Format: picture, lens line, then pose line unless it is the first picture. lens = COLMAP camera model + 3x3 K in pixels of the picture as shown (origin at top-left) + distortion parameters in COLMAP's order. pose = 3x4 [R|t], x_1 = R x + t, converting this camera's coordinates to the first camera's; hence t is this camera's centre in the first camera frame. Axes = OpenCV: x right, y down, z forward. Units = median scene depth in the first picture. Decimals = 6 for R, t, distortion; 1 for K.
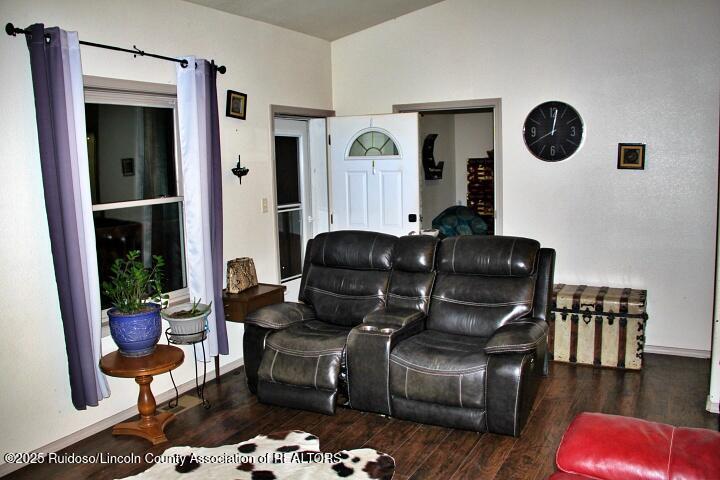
lens RADIAL K [[610.1, 0, 357.3], [0, 610.1, 229.0], [0, 0, 1]] dist [-0.198576, 0.190795]
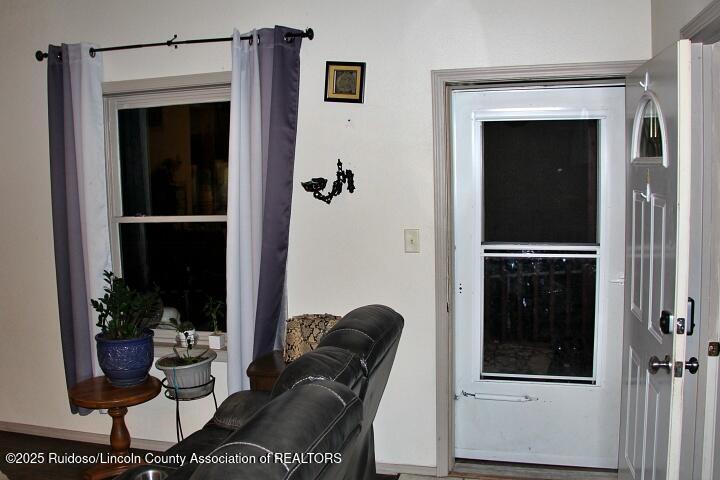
lens RADIAL K [[610.1, 0, 357.3], [0, 610.1, 229.0], [0, 0, 1]] dist [-0.198576, 0.190795]
pose [[0.272640, 0.110910, -0.955702, 0.455573], [-0.090704, 0.991872, 0.089231, -0.111878], [0.957831, 0.062358, 0.280484, 0.866575]]
